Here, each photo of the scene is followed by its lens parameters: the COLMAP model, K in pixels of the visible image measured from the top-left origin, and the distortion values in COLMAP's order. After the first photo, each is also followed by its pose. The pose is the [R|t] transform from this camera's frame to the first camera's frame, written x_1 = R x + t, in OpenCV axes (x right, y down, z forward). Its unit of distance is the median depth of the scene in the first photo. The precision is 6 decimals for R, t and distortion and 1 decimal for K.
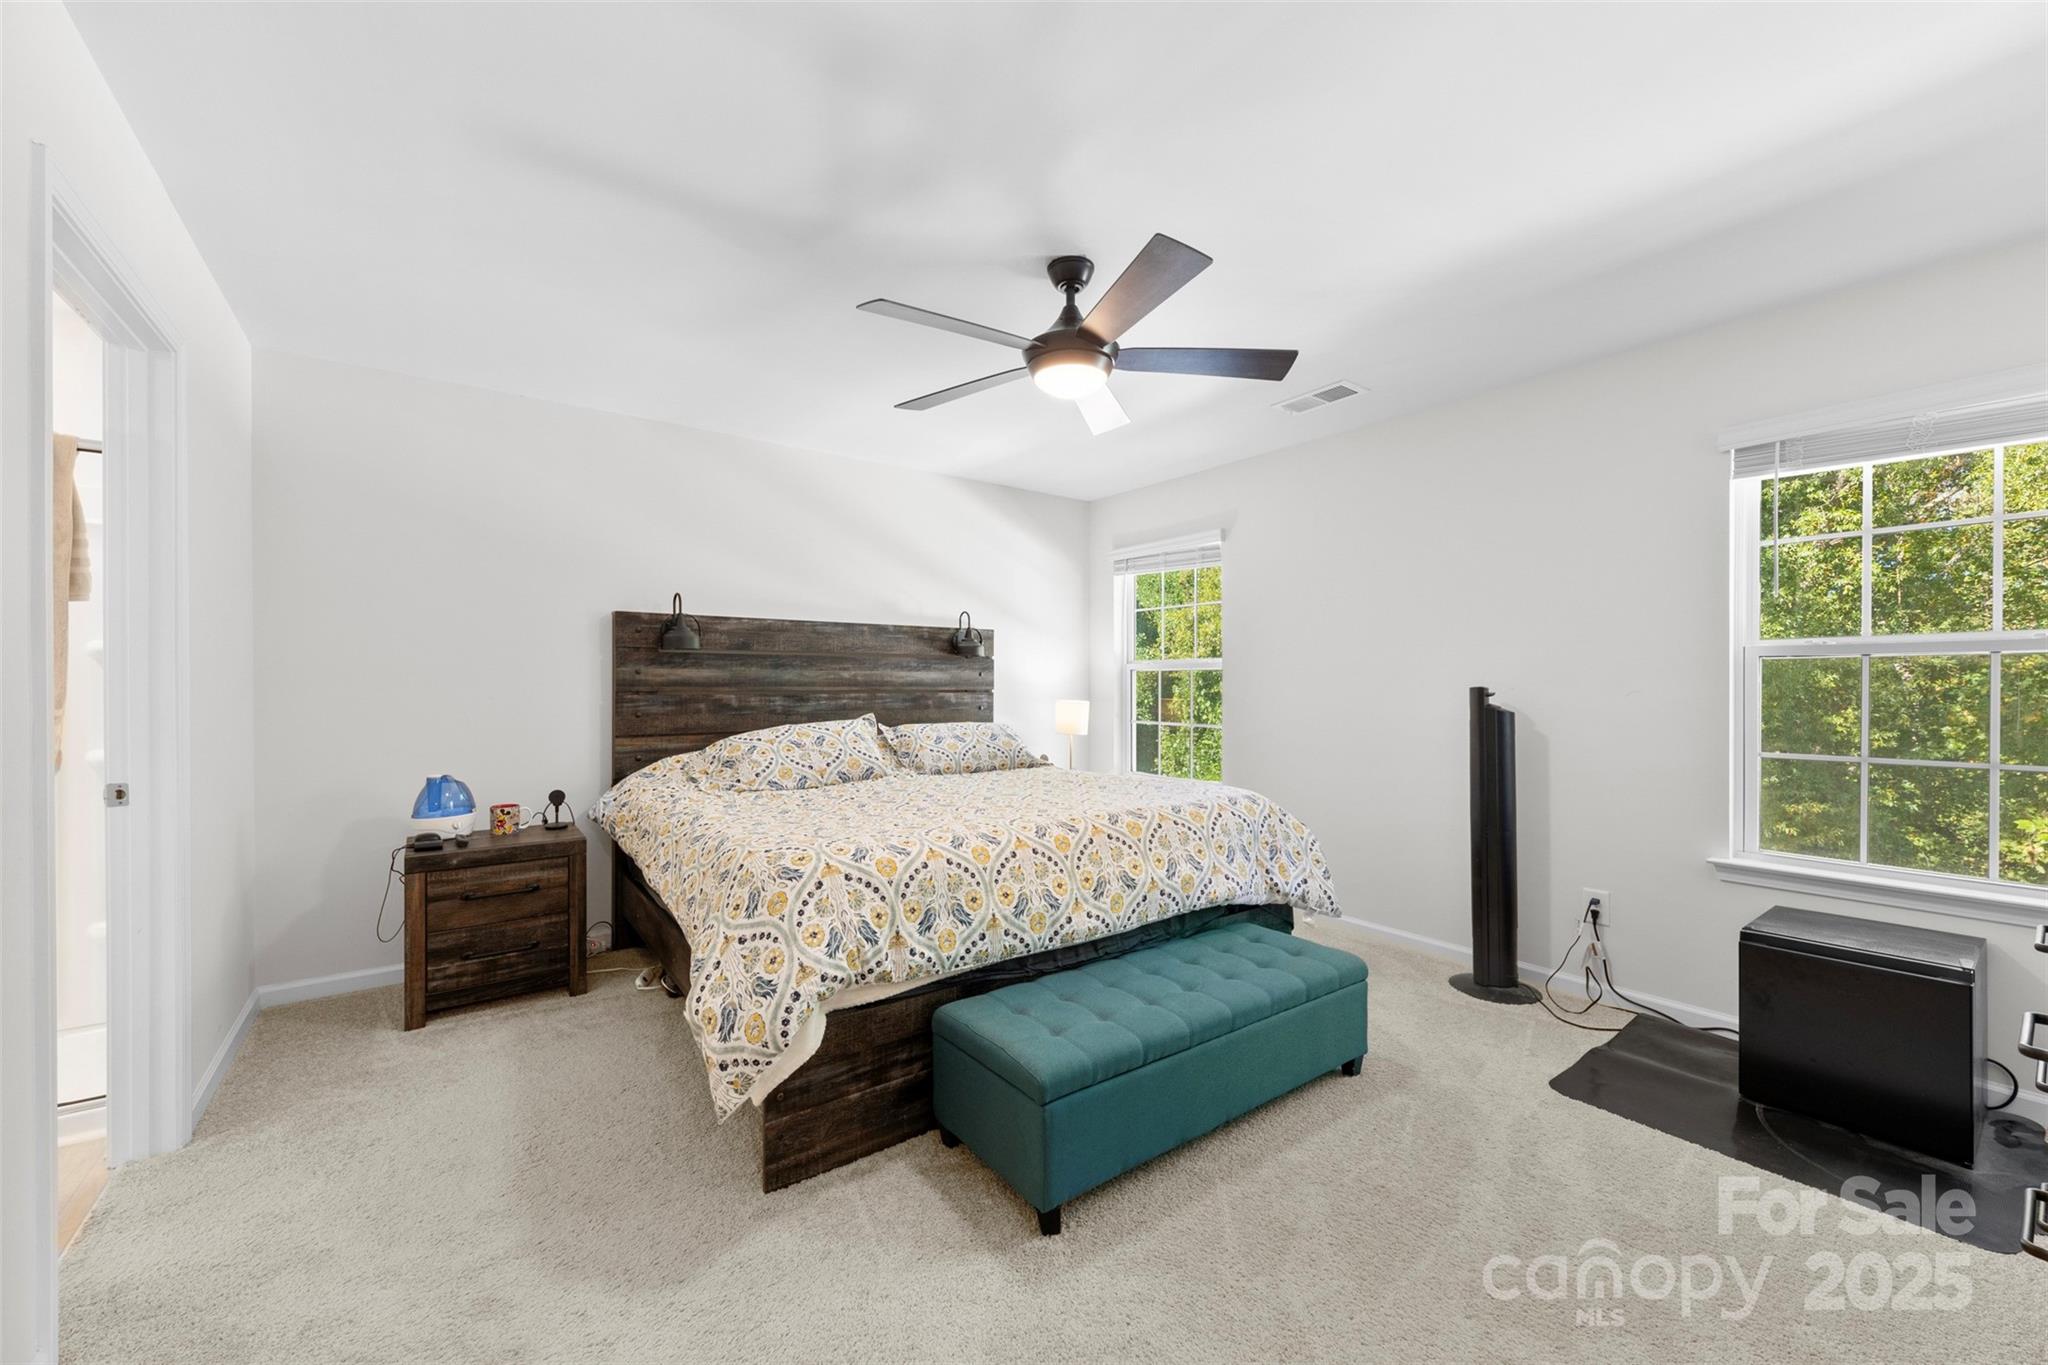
lens RADIAL K [[791.2, 0, 1024.0], [0, 791.2, 682.5], [0, 0, 1]] dist [-0.000346, -0.000006]
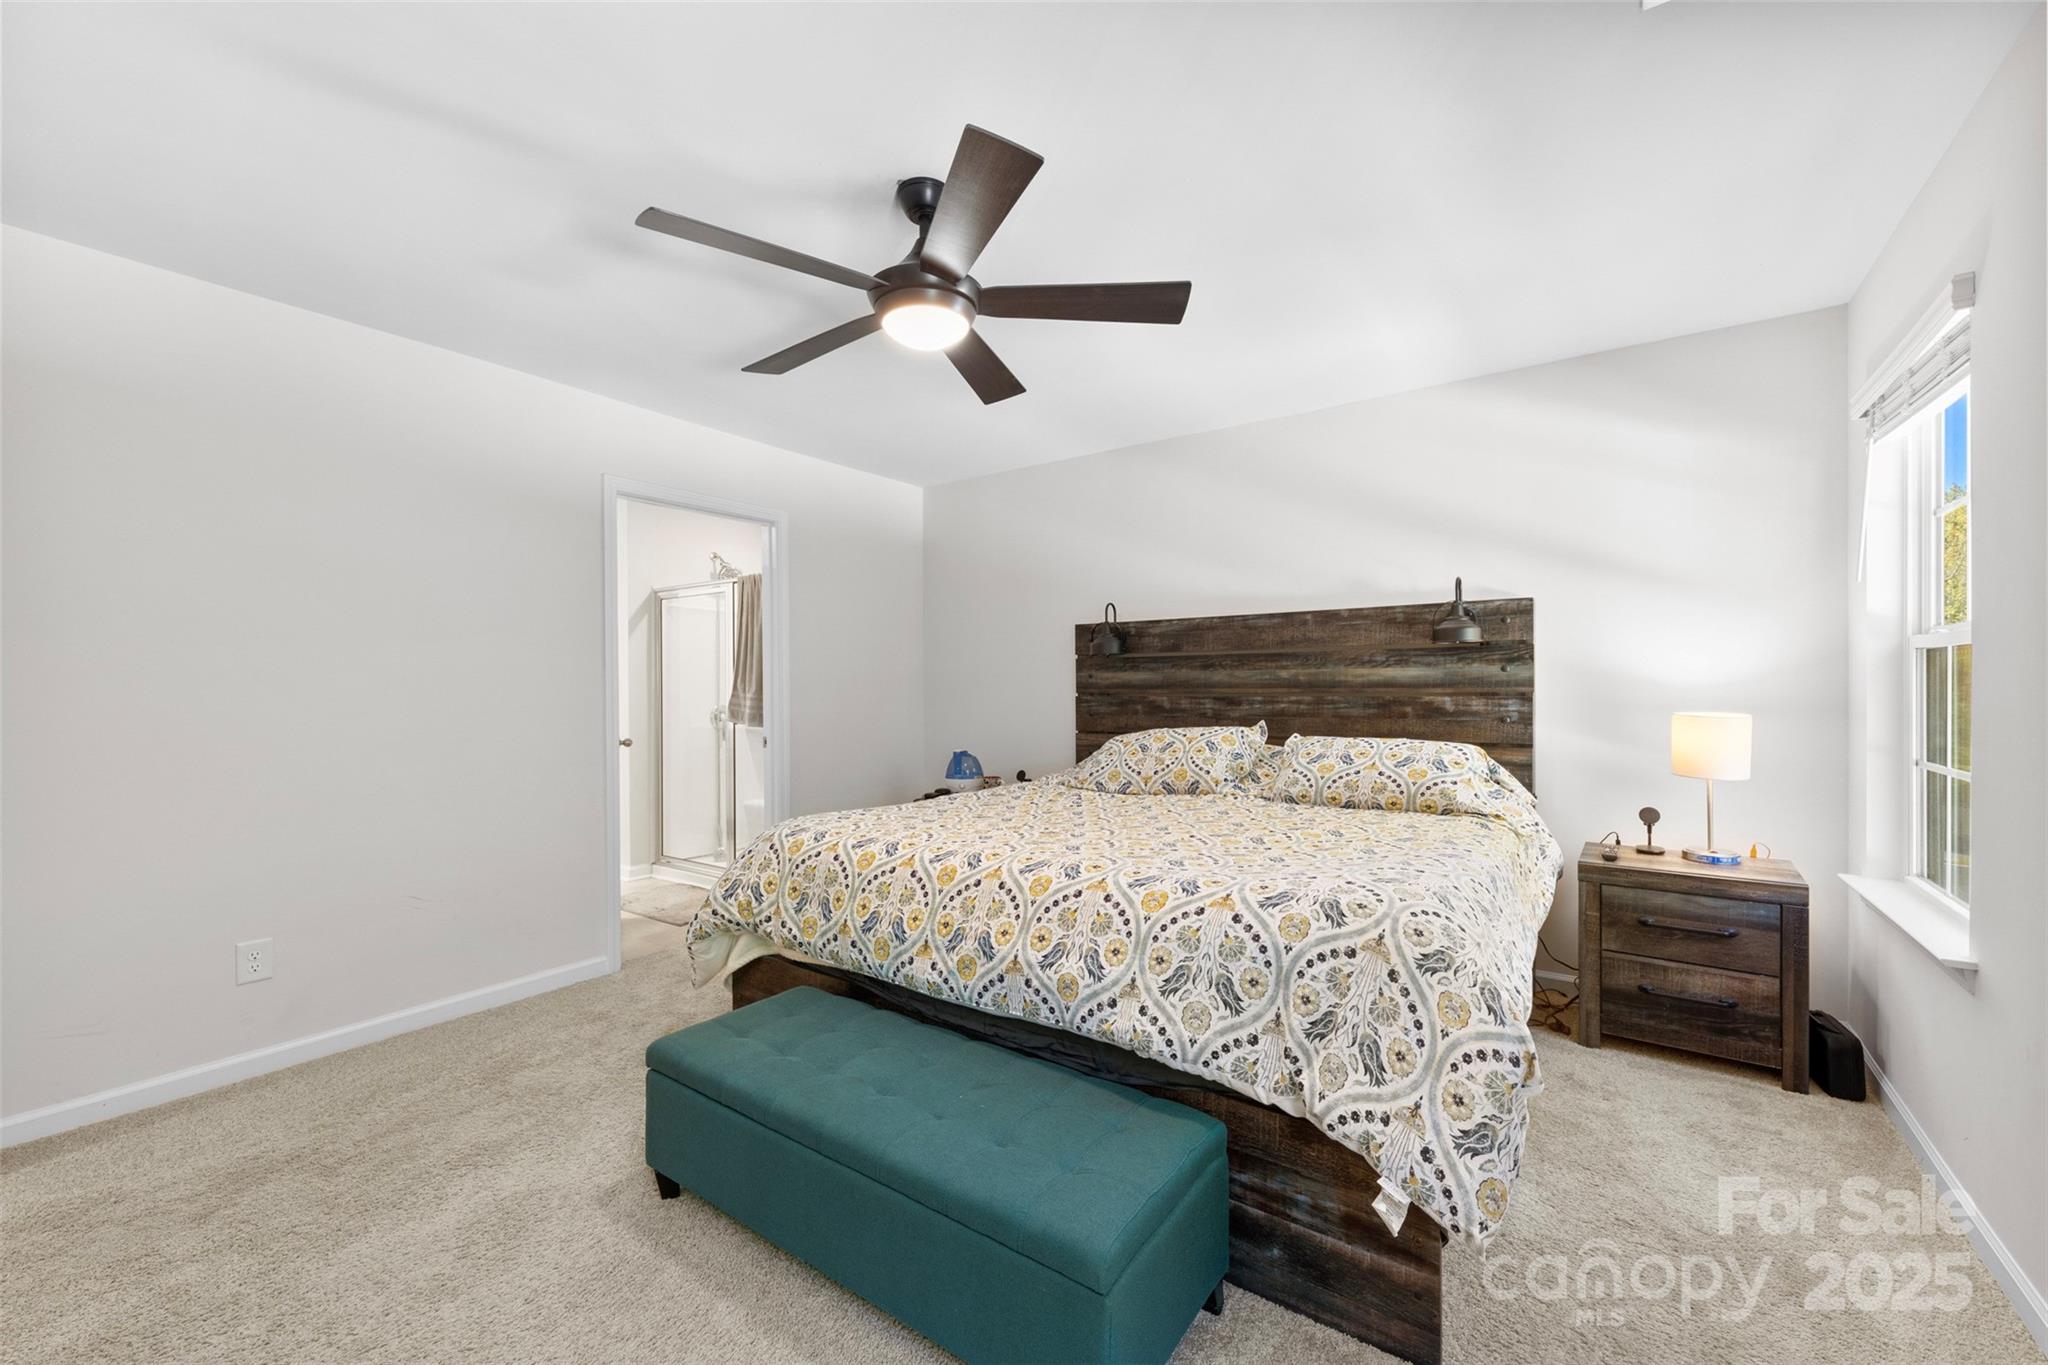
lens RADIAL K [[818.5, 0, 1024.0], [0, 818.5, 682.5], [0, 0, 1]] dist [-0.000584, -0.000023]
pose [[0.307893, -0.008596, -0.951382, 0.586621], [0.008401, 0.999945, -0.006316, 0.002528], [0.951384, -0.006048, 0.307948, 0.524363]]
